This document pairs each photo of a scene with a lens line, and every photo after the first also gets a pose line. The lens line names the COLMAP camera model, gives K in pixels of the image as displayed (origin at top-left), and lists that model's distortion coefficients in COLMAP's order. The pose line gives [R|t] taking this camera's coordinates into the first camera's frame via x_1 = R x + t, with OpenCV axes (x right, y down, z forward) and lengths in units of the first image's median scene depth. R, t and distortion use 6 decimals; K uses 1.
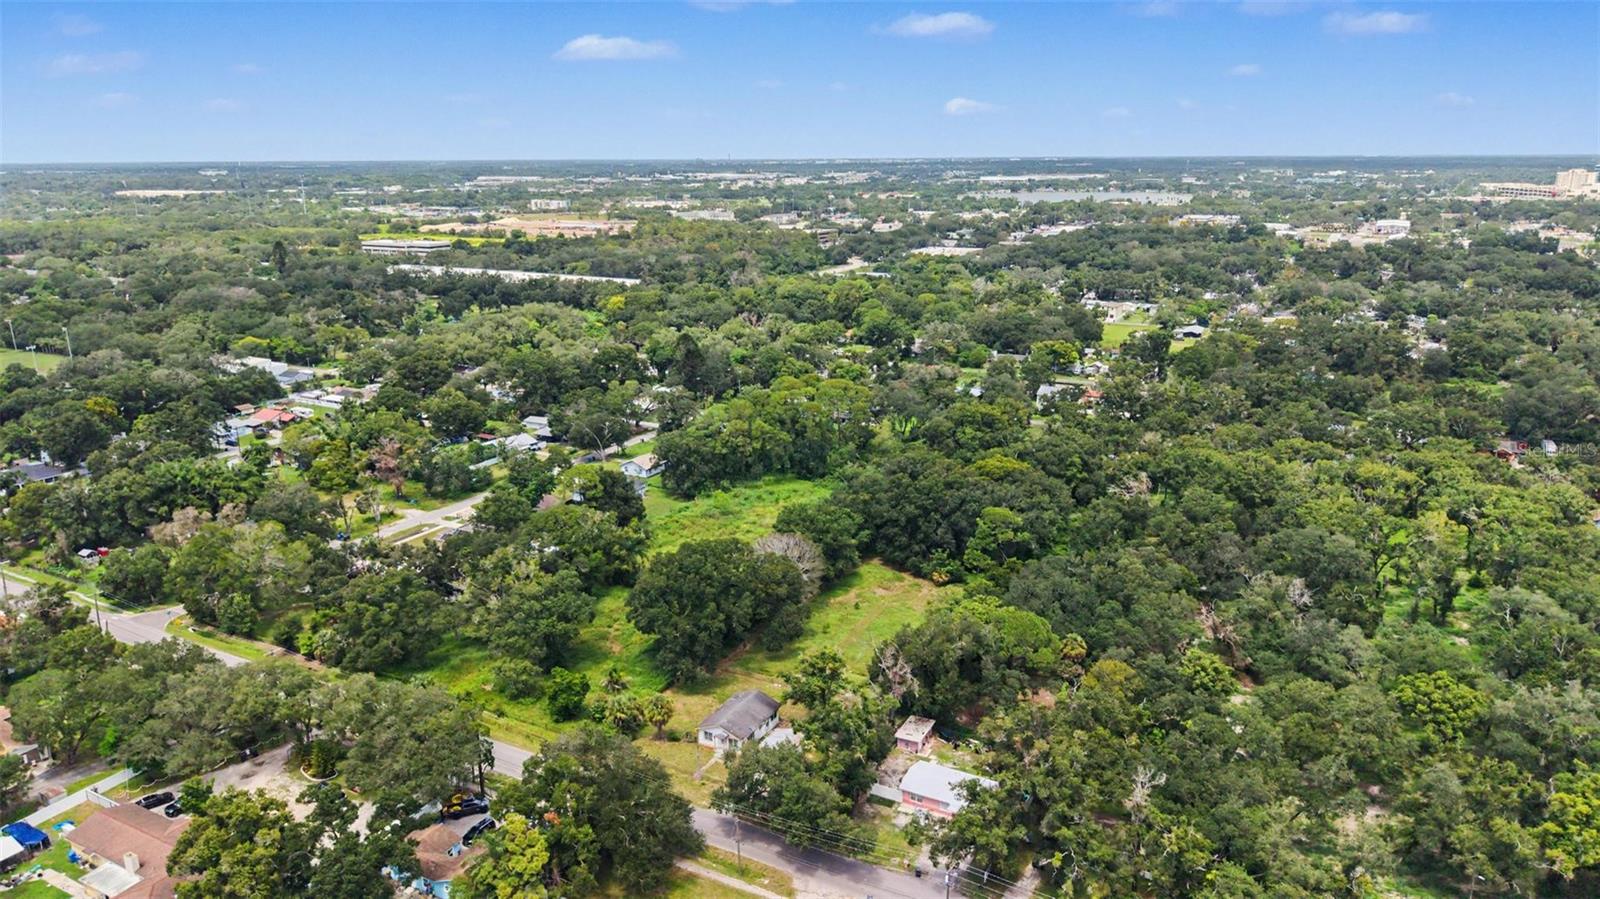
lens RADIAL K [[1059.5, 0, 806.3], [0, 1059.5, 457.0], [0, 0, 1]] dist [0.044323, -0.041590]
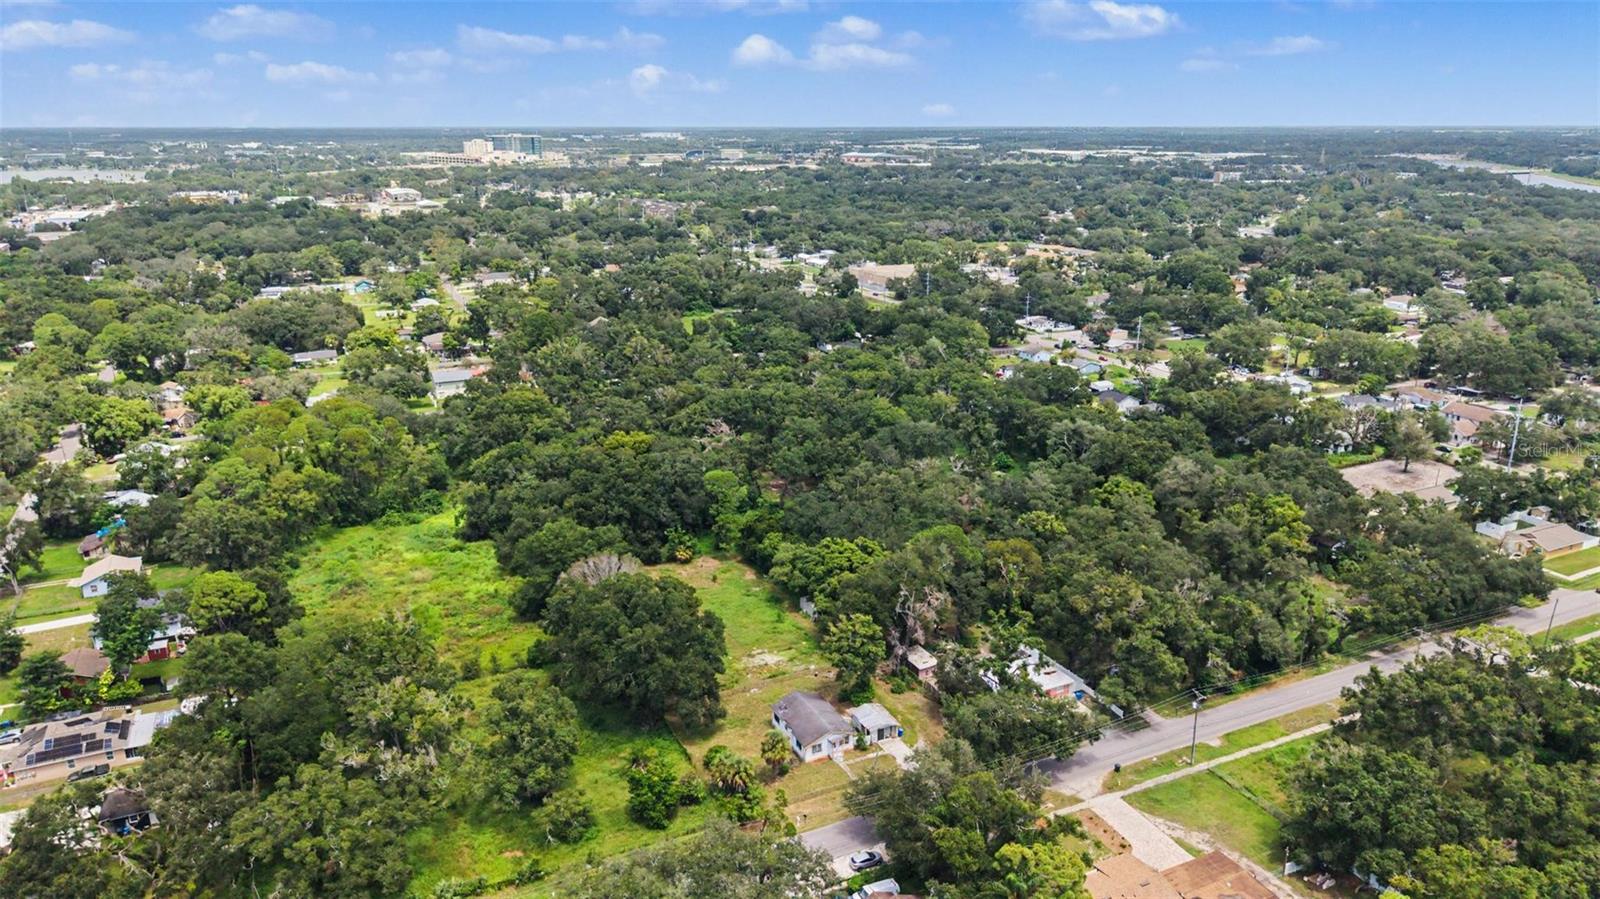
lens RADIAL K [[1059.5, 0, 787.8], [0, 1059.5, 453.0], [0, 0, 1]] dist [0.044323, -0.041590]
pose [[0.595725, -0.236537, 0.767569, -0.432592], [0.220441, 0.967105, 0.126939, -0.064588], [-0.772345, 0.093583, 0.628271, 0.228645]]
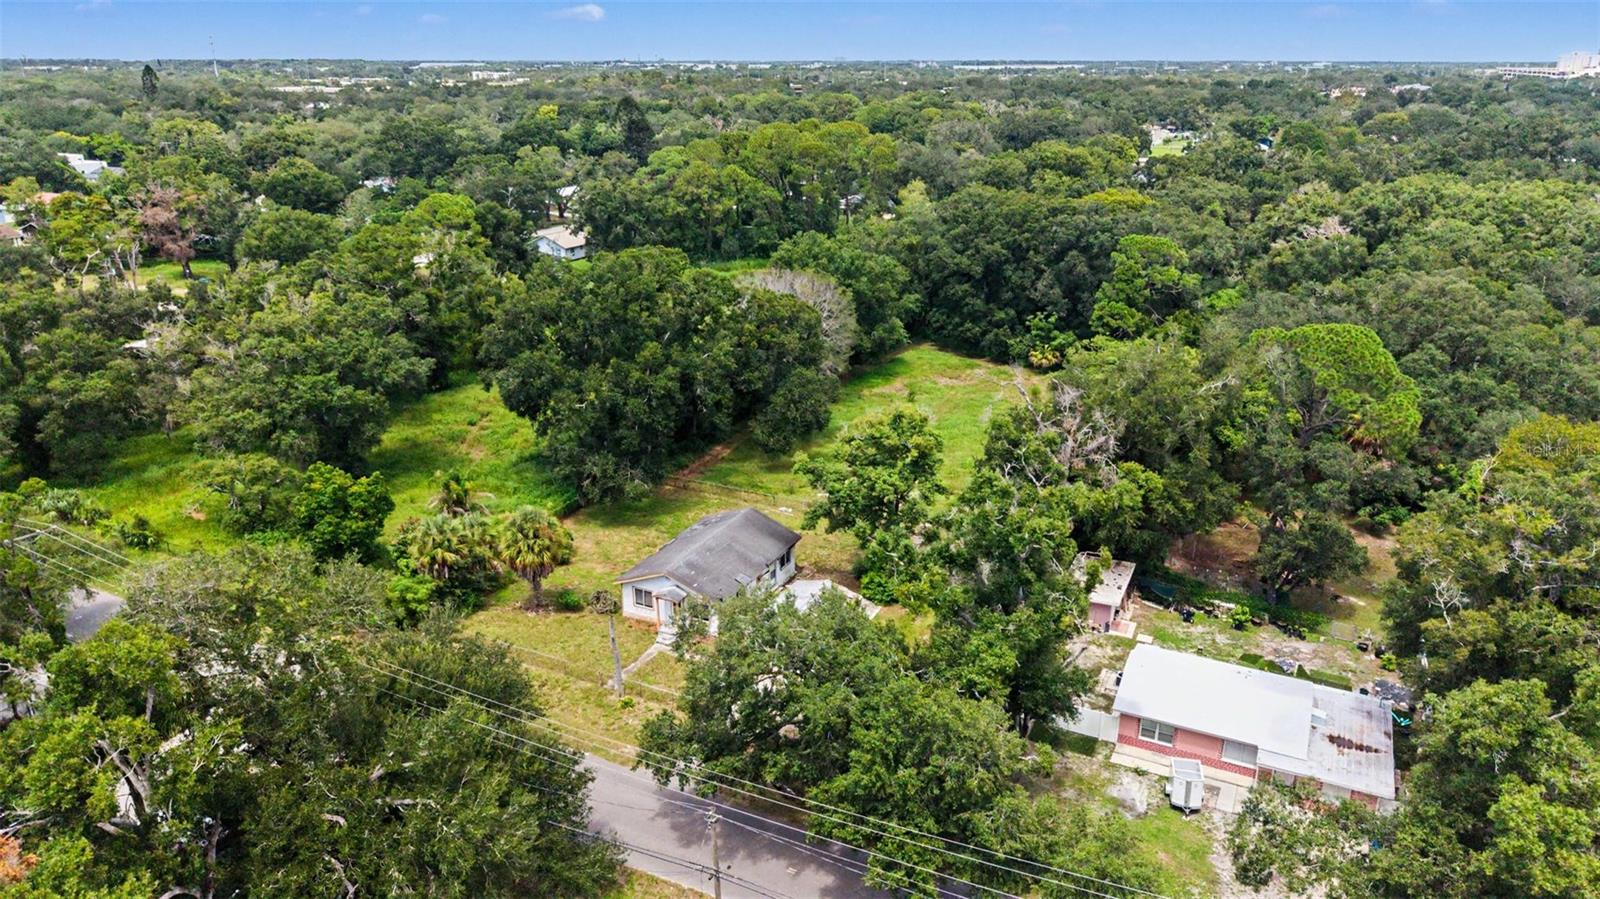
lens RADIAL K [[1059.5, 0, 805.6], [0, 1059.5, 455.5], [0, 0, 1]] dist [0.044323, -0.041590]
pose [[0.999489, -0.005463, 0.031494, -0.021231], [0.002985, 0.996932, 0.078216, 0.094787], [-0.031824, -0.078082, 0.996439, 0.314654]]
